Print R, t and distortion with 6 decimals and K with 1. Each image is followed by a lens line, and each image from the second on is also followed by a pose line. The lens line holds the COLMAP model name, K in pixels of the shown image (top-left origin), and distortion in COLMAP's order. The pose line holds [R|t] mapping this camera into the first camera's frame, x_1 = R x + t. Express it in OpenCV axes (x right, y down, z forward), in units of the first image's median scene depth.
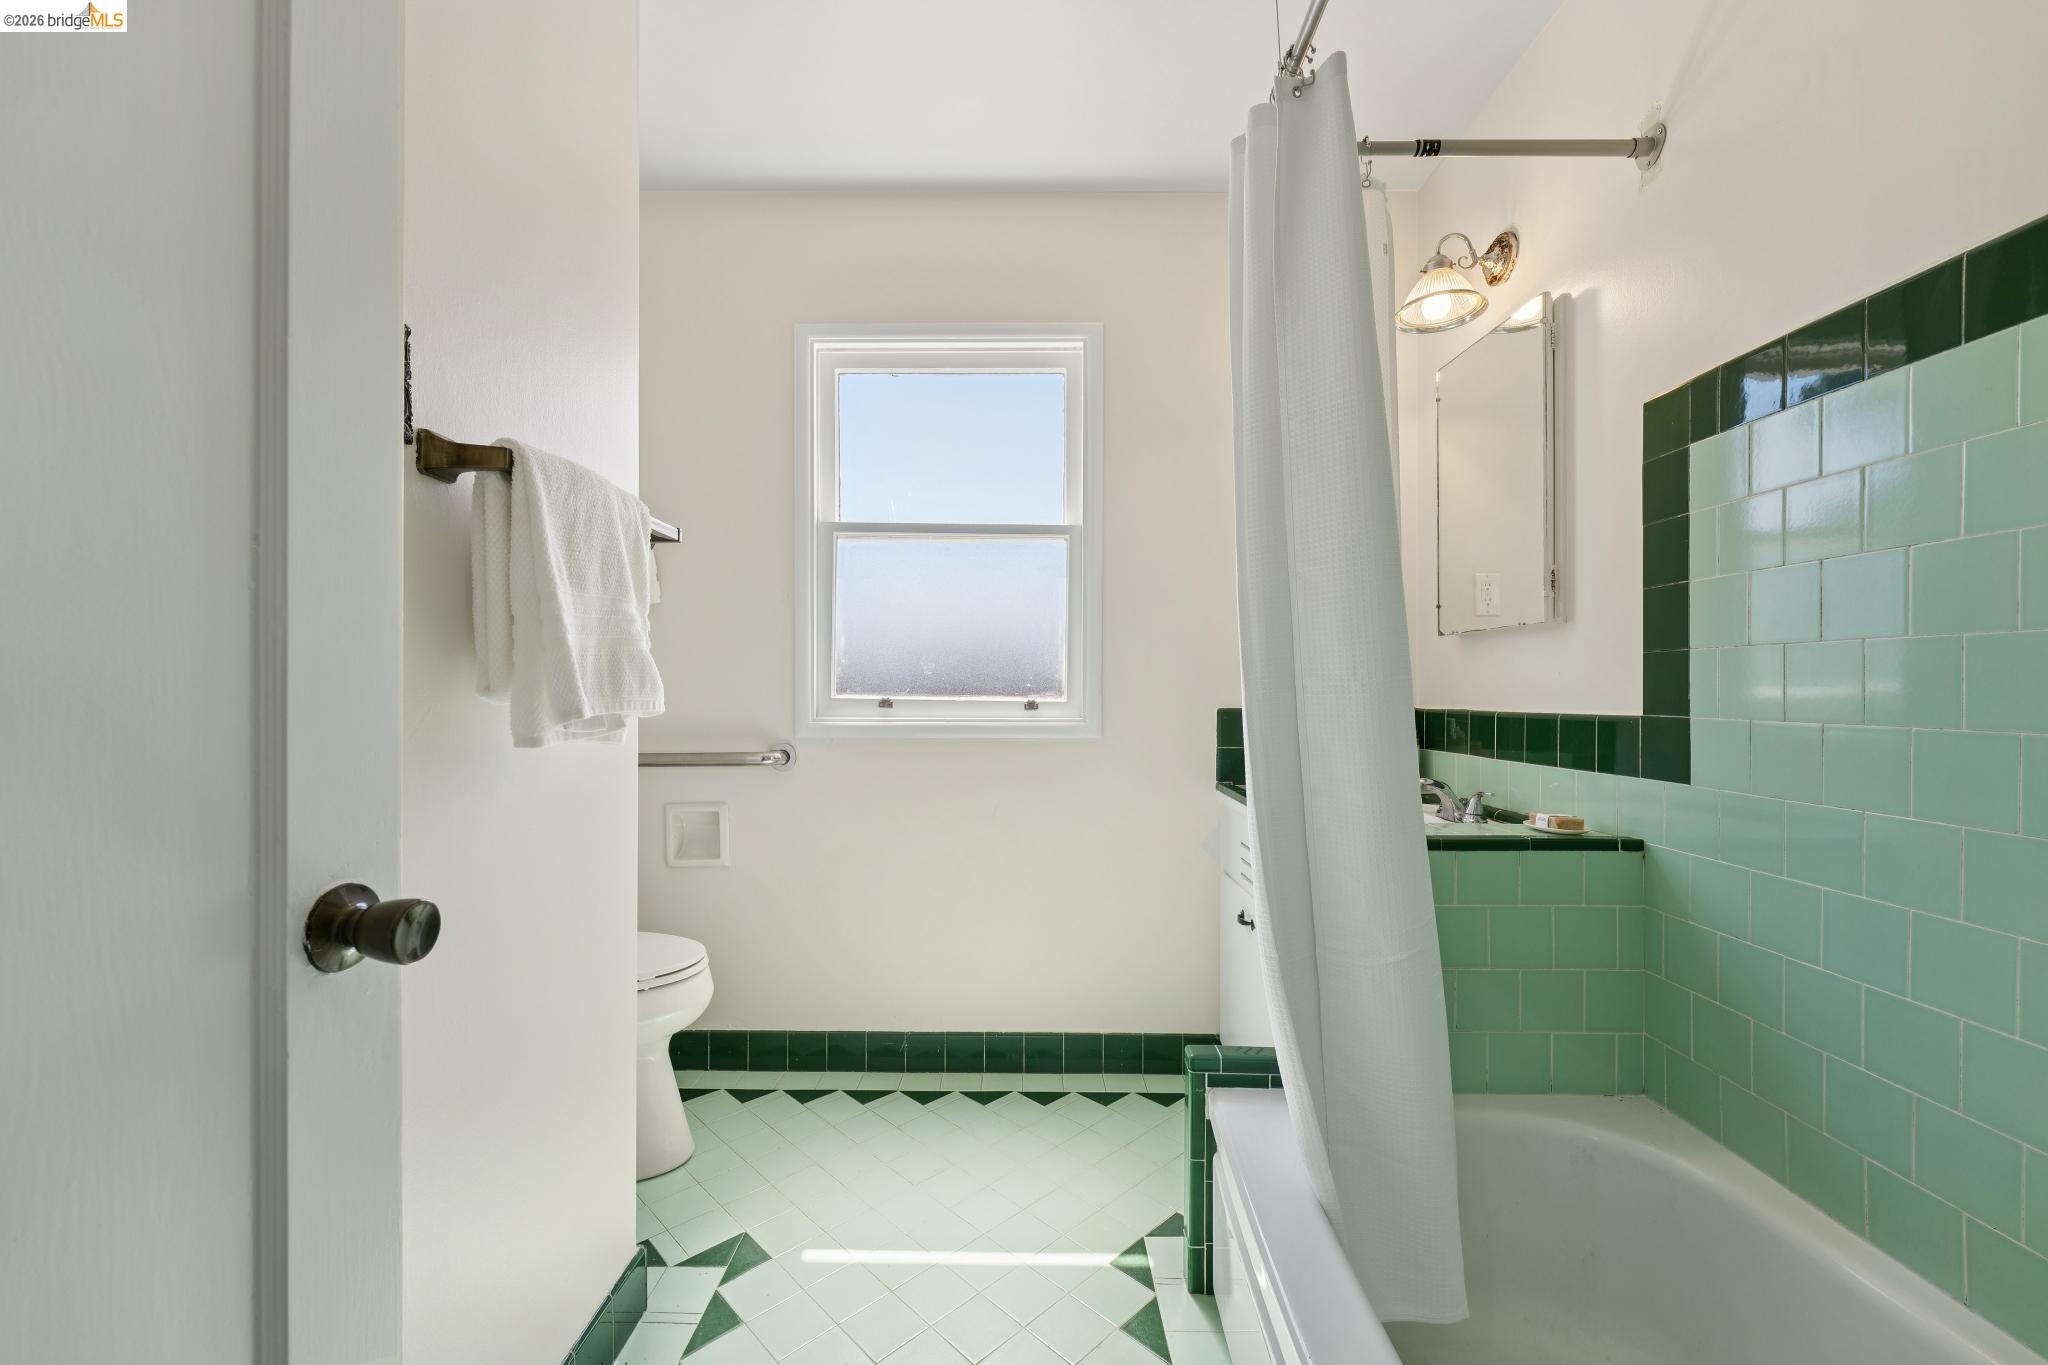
lens RADIAL K [[821.6, 0, 1024.0], [0, 821.6, 682.5], [0, 0, 1]] dist [-0.000372, -0.000168]
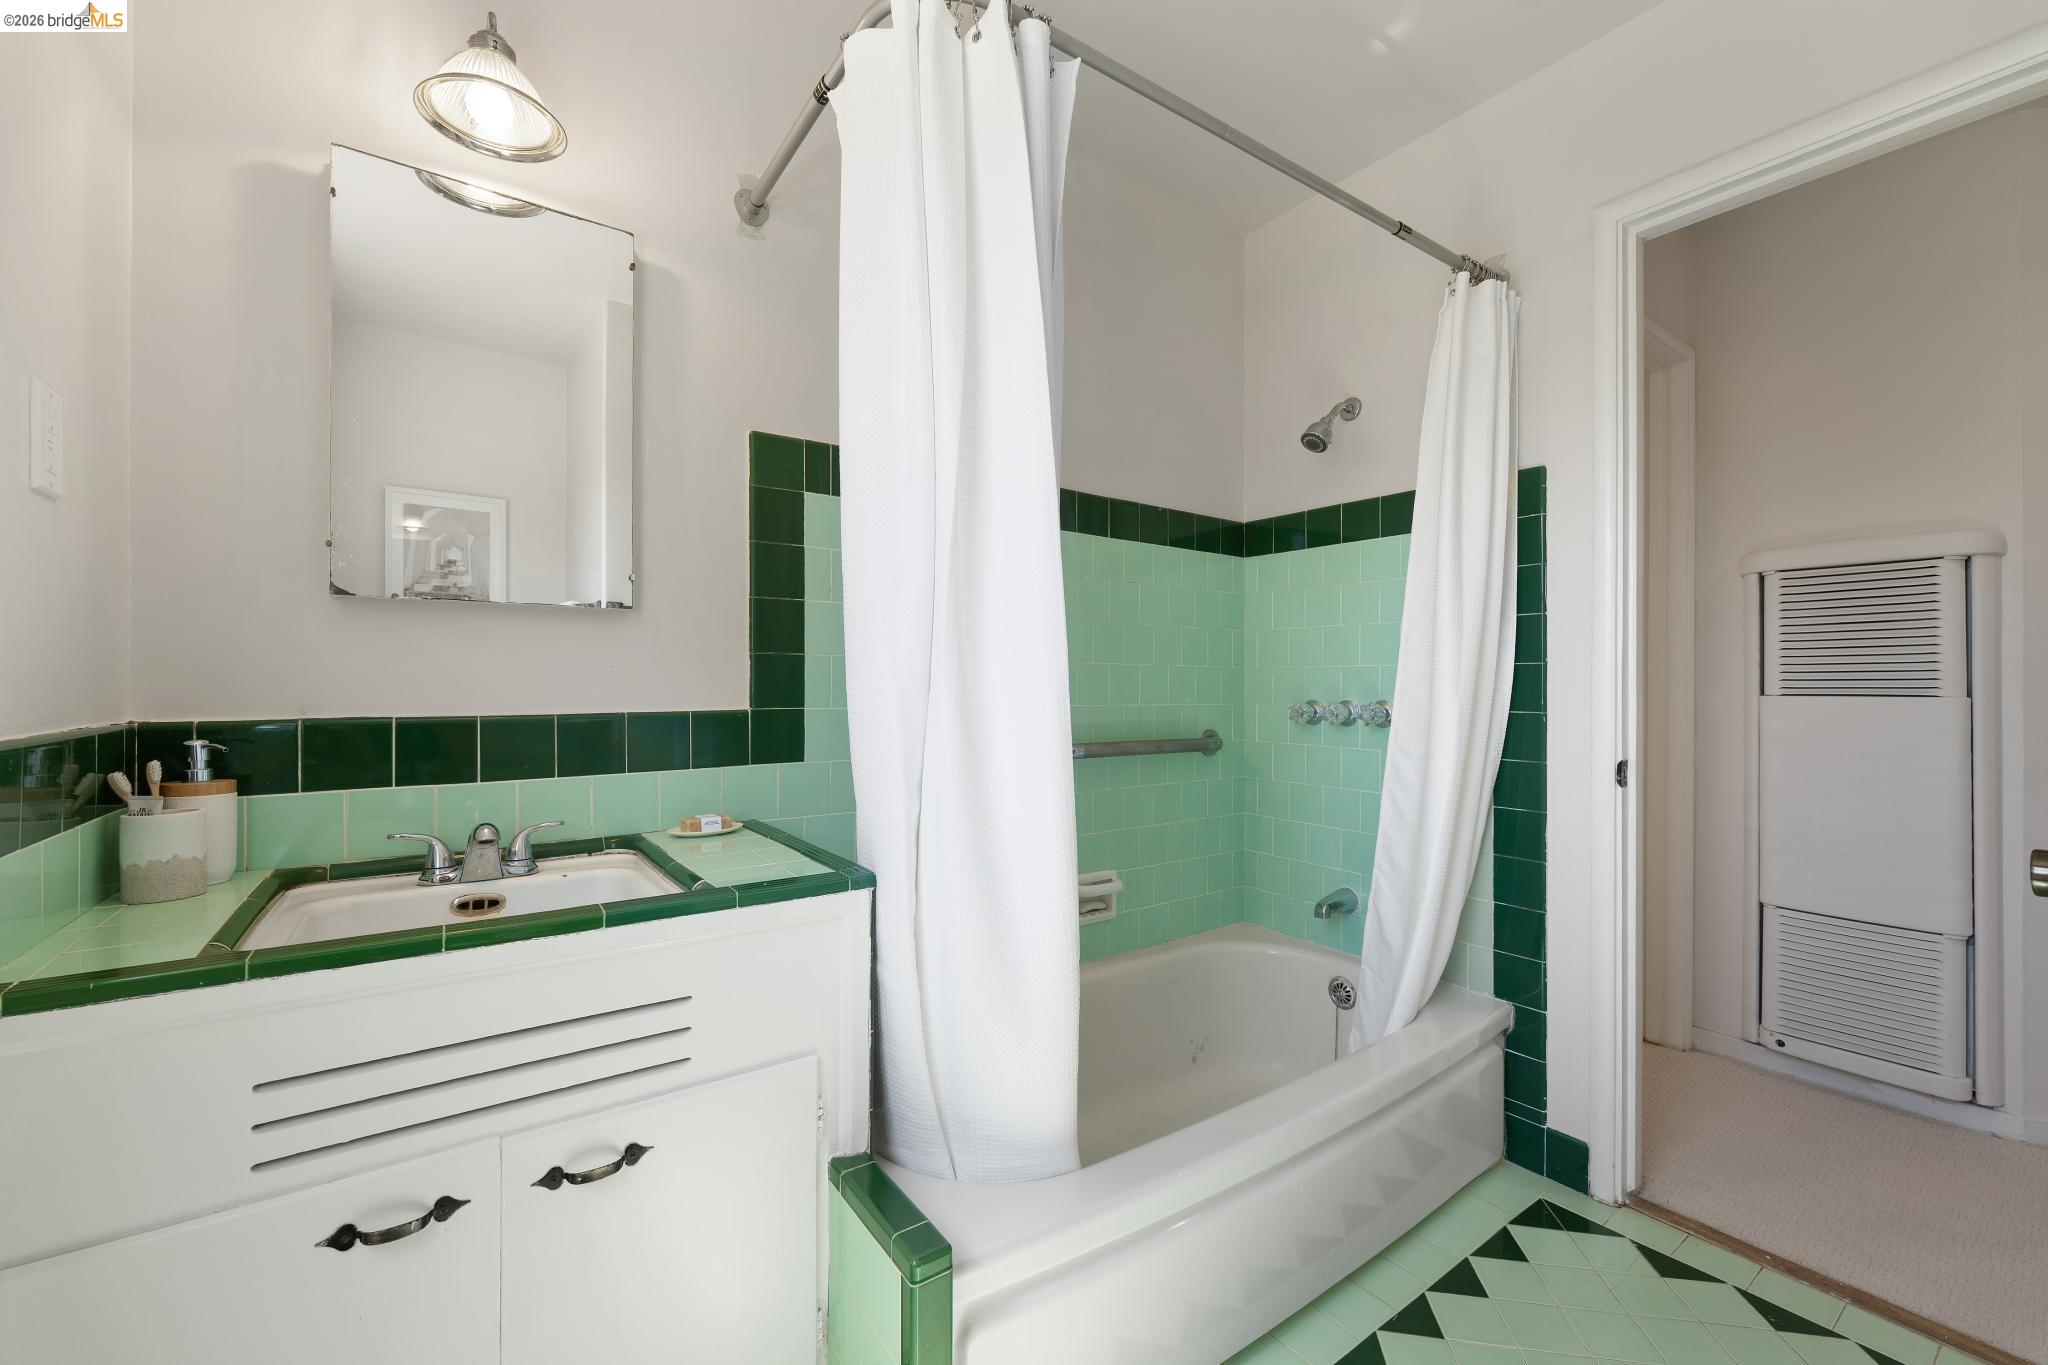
lens RADIAL K [[821.6, 0, 1024.0], [0, 821.6, 682.5], [0, 0, 1]] dist [-0.000372, -0.000168]
pose [[-0.592379, 0.002345, 0.805656, -0.371451], [-0.014810, 0.999795, -0.013799, 0.013846], [-0.805523, -0.020106, -0.592223, 1.354885]]
